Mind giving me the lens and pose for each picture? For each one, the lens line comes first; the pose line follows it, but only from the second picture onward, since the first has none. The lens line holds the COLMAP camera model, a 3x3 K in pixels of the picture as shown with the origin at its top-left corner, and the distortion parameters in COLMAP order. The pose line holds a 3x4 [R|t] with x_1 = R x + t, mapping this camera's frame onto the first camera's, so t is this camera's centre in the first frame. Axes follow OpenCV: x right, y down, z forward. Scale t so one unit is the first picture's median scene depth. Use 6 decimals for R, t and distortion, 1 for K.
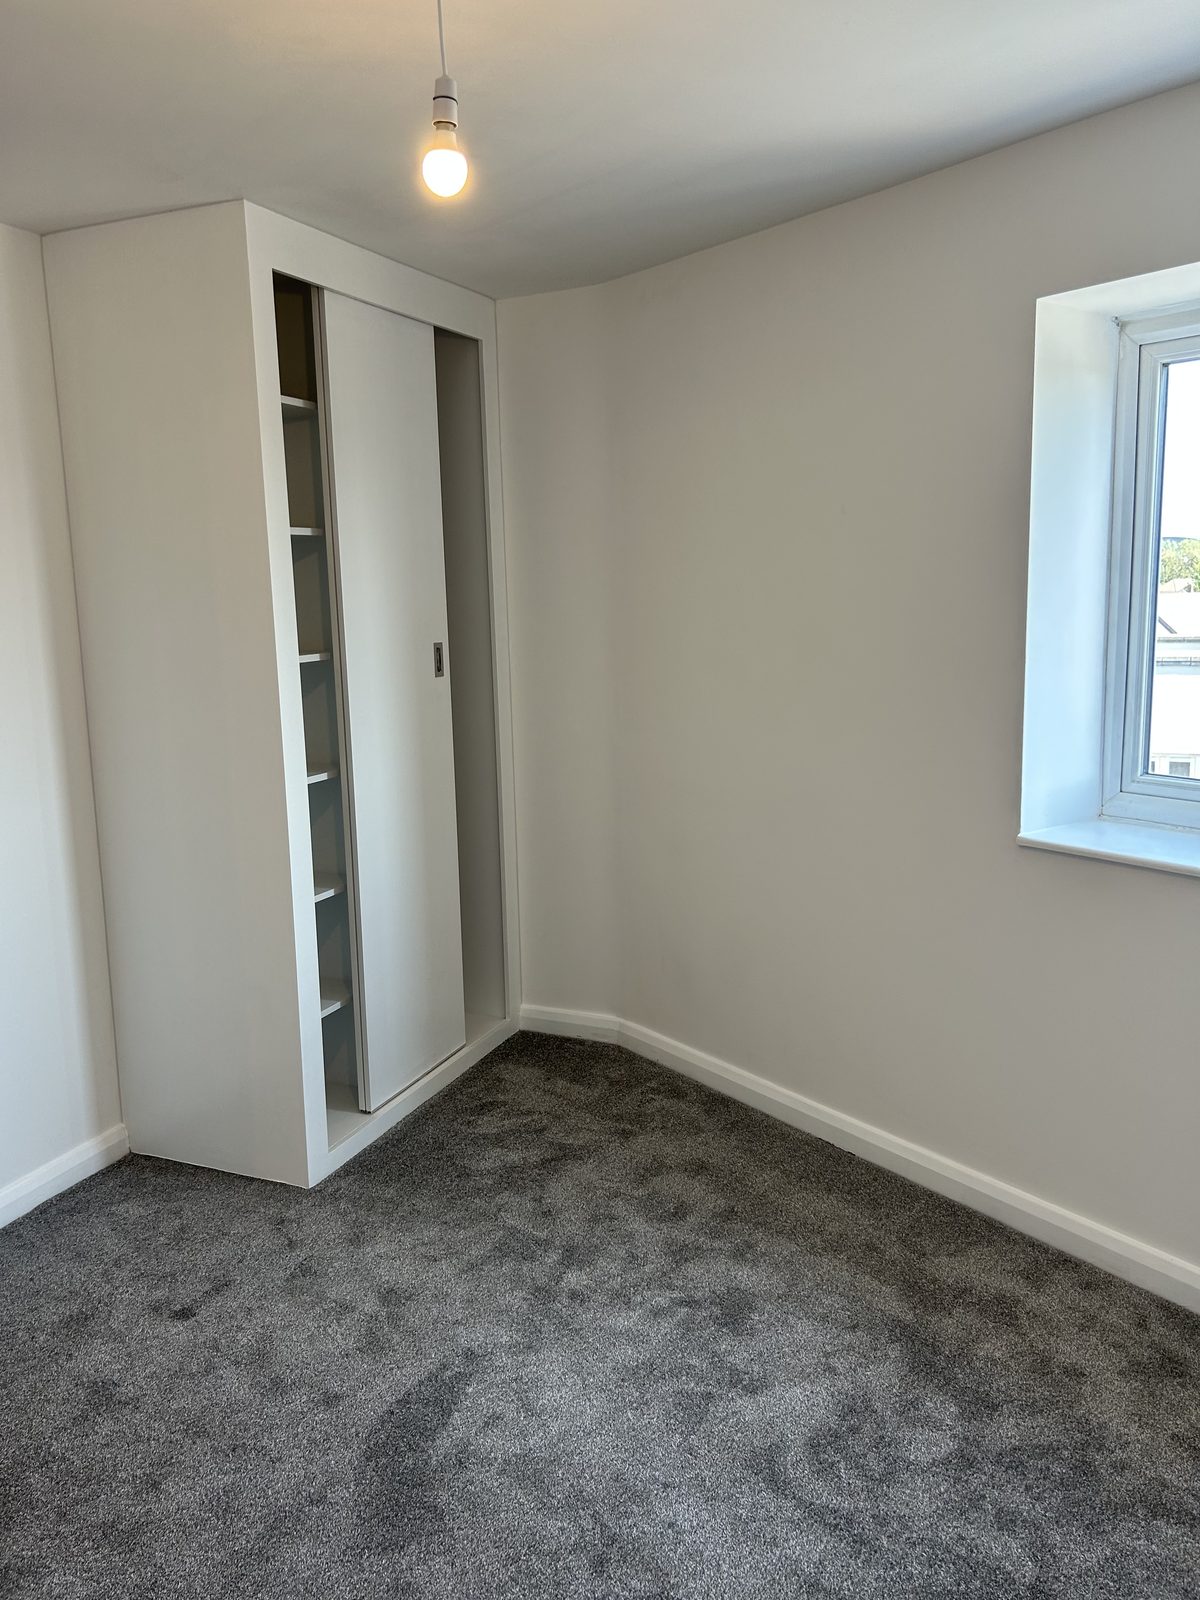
lens RADIAL K [[1212.9, 0, 602.4], [0, 1212.9, 797.0], [0, 0, 1]] dist [0.029579, -0.044442]
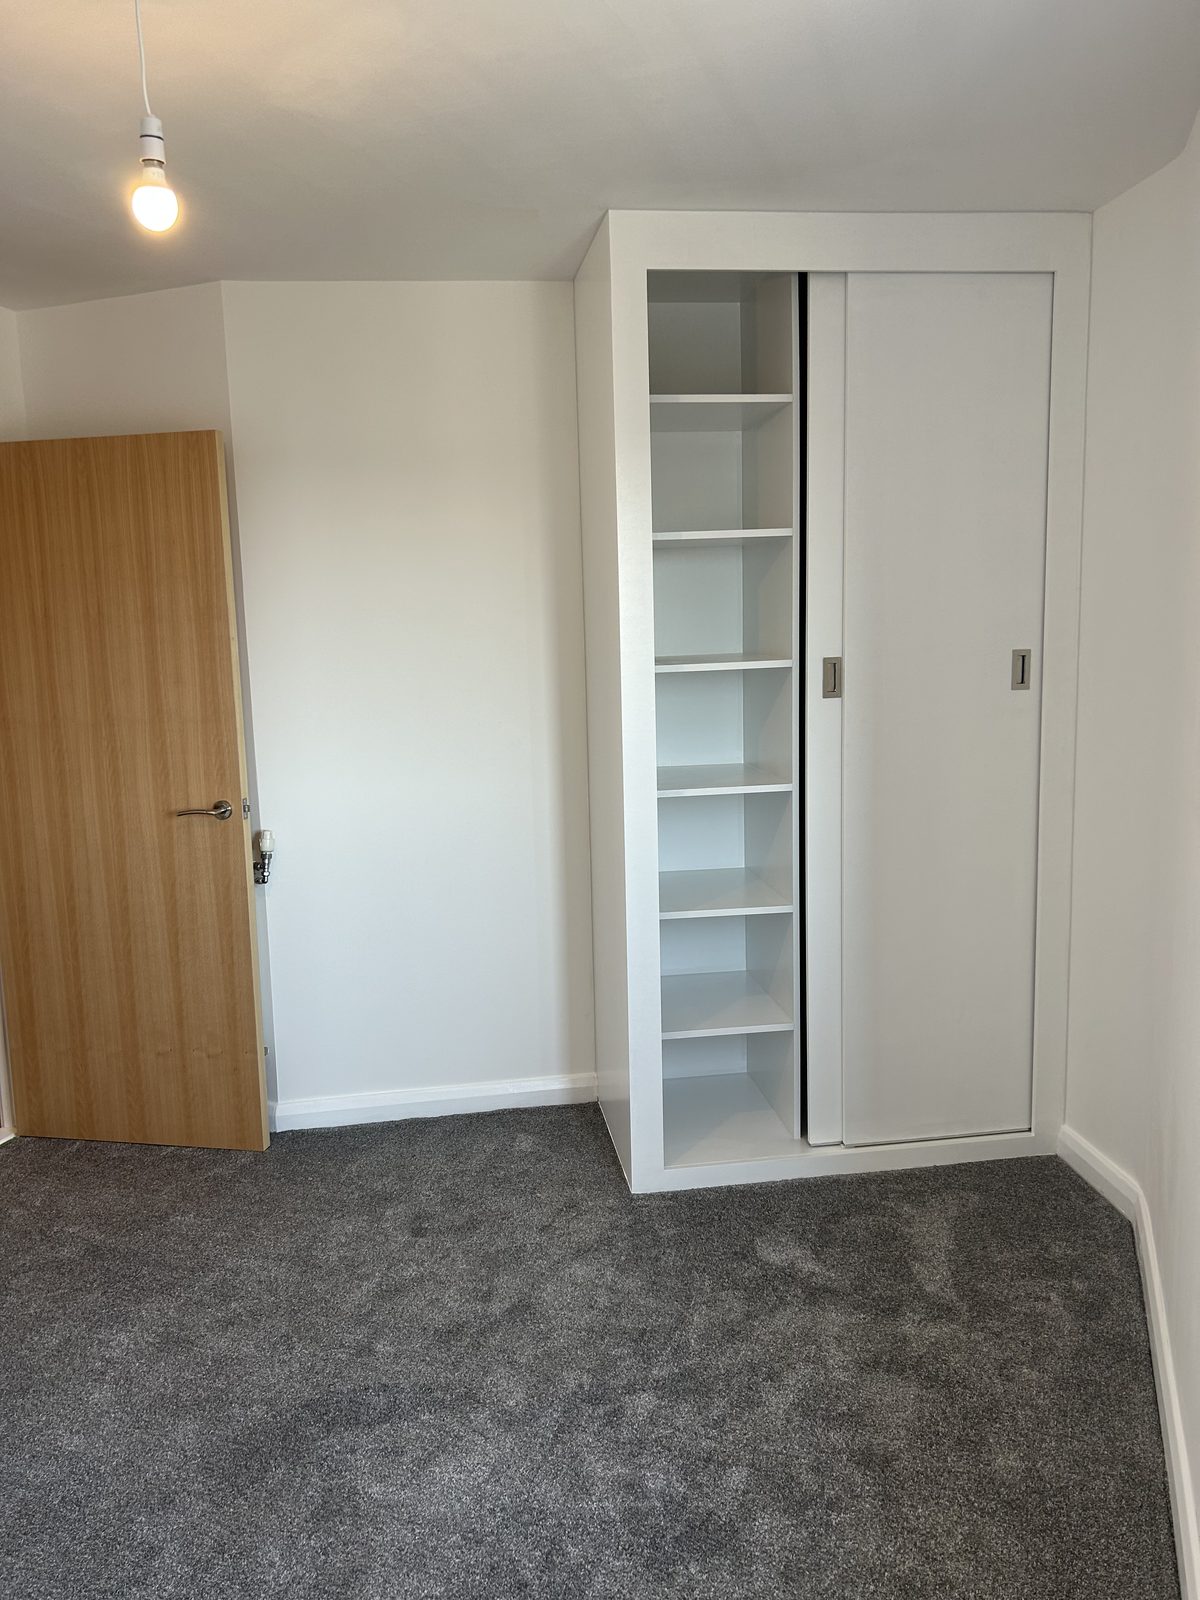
lens RADIAL K [[1212.9, 0, 589.8], [0, 1212.9, 803.1], [0, 0, 1]] dist [0.029579, -0.044442]
pose [[0.516782, 0.149570, -0.842950, 0.613272], [-0.135143, 0.986528, 0.092194, -0.094927], [0.845383, 0.066274, 0.530033, 0.479743]]
